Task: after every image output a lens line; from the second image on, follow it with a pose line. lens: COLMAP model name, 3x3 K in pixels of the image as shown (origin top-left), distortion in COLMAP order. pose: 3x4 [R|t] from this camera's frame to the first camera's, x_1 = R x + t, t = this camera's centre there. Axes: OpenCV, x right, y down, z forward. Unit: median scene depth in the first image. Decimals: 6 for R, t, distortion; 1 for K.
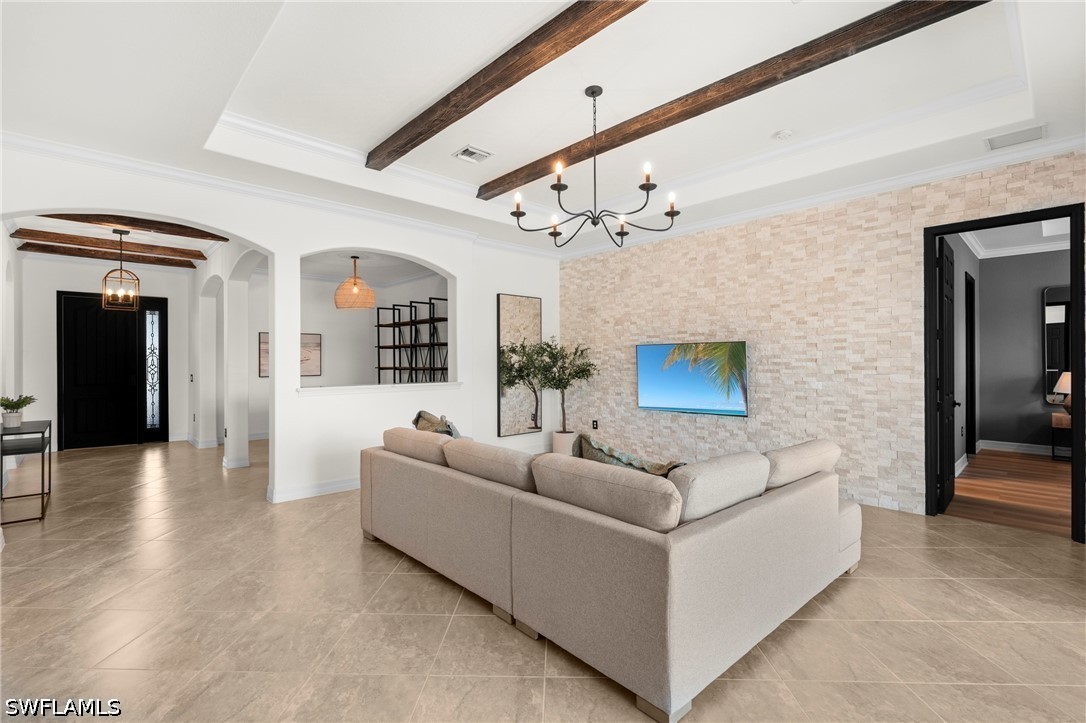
lens RADIAL K [[490.3, 0, 537.2], [0, 490.3, 361.5], [0, 0, 1]] dist [-0.001688, -0.000268]
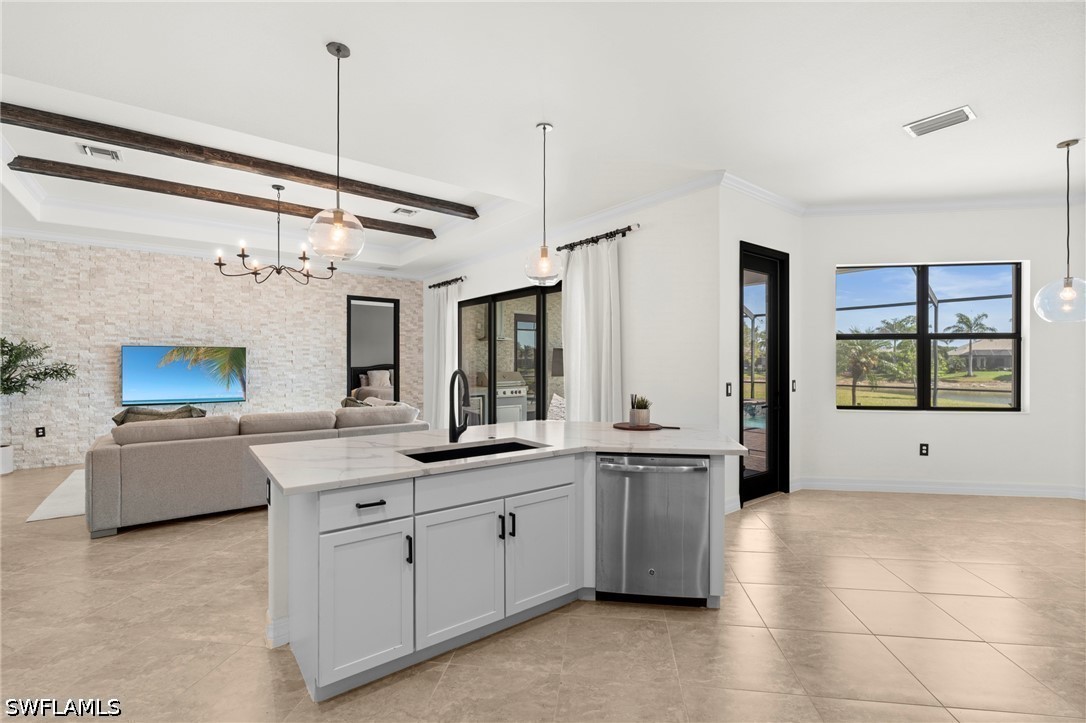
lens RADIAL K [[481.7, 0, 538.3], [0, 481.7, 362.9], [0, 0, 1]] dist [-0.001598, 0.000276]
pose [[0.113105, 0.001276, 0.993582, -0.856980], [-0.002115, 0.999997, -0.001044, 0.002954], [-0.993581, -0.001983, 0.113108, 0.004742]]
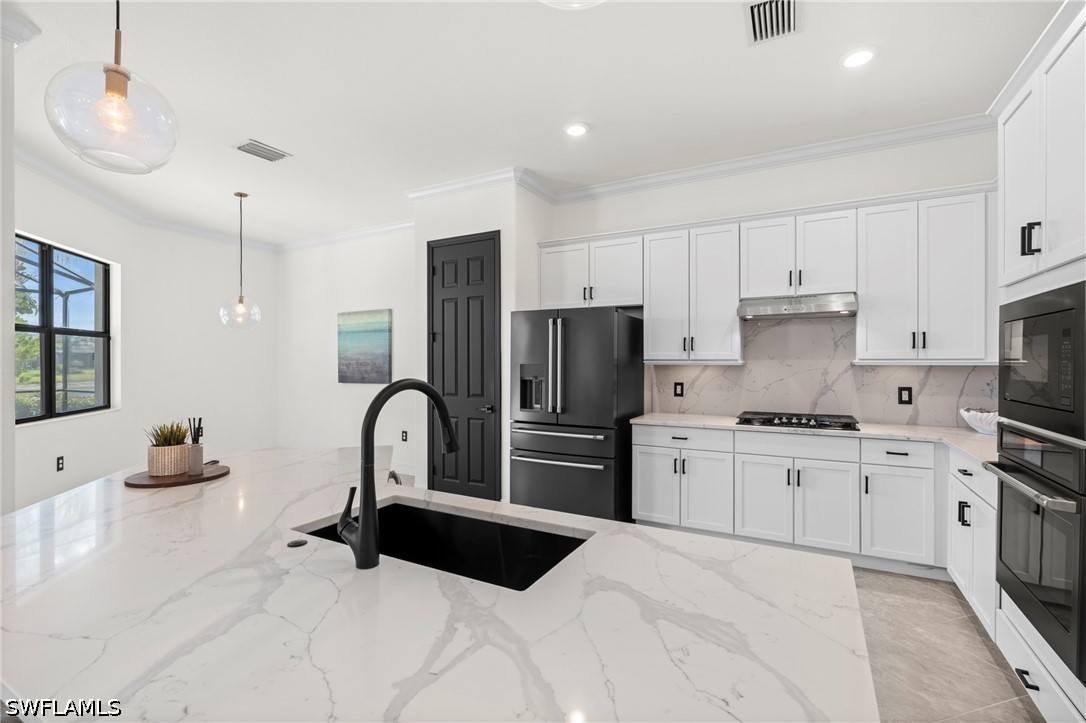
lens RADIAL K [[489.9, 0, 543.0], [0, 489.9, 361.5], [0, 0, 1]] dist [-0.005390, 0.000023]
pose [[-0.950322, 0.005238, -0.311223, -0.348625], [0.004773, 0.999986, 0.002256, 0.002067], [0.311231, 0.000658, -0.950334, 0.379559]]
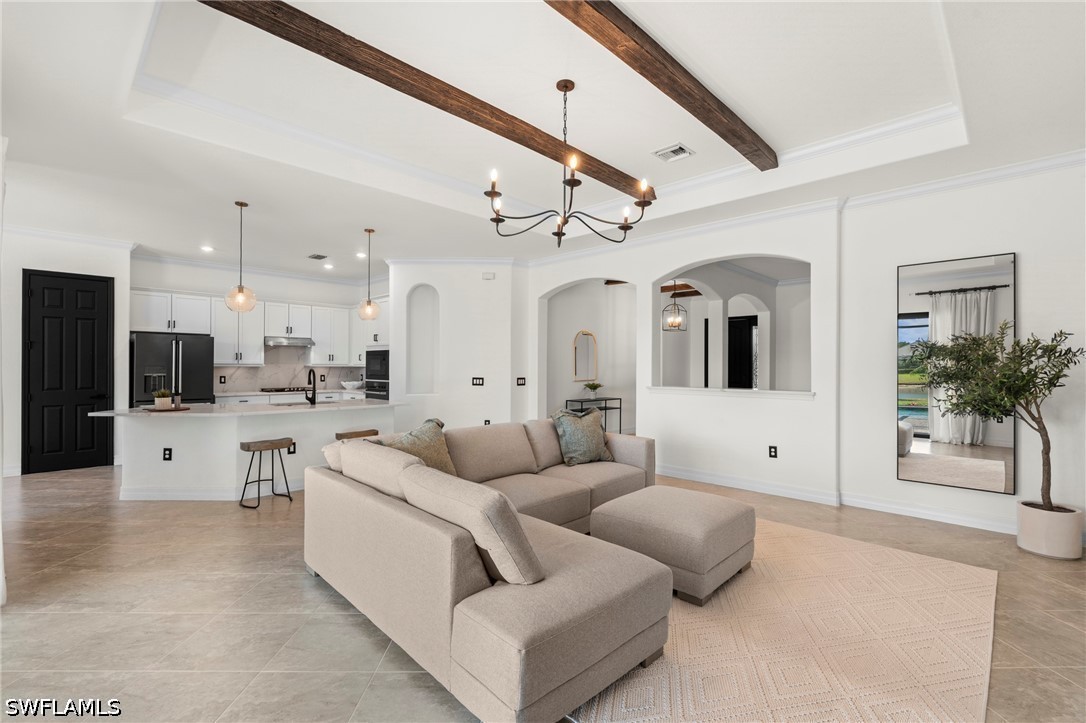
lens RADIAL K [[473.5, 0, 539.9], [0, 473.5, 366.6], [0, 0, 1]] dist [-0.012071, 0.000007]
pose [[0.043416, 0.006353, -0.999037, 0.689763], [-0.004290, 0.999972, 0.006173, -0.002695], [0.999048, 0.004018, 0.043442, 0.602320]]
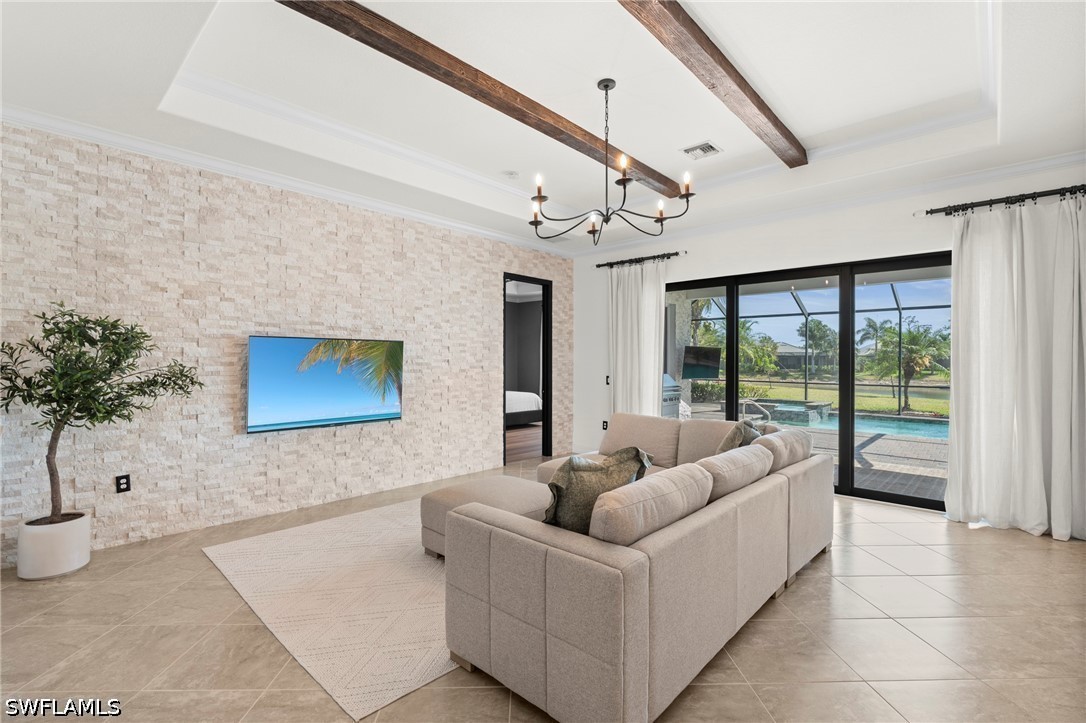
lens RADIAL K [[493.5, 0, 540.8], [0, 493.5, 361.3], [0, 0, 1]] dist [-0.000679, 0.000497]
pose [[-0.065405, 0.003302, 0.997853, -0.564060], [-0.003207, 0.999989, -0.003519, 0.001702], [-0.997854, -0.003431, -0.065394, 0.791840]]
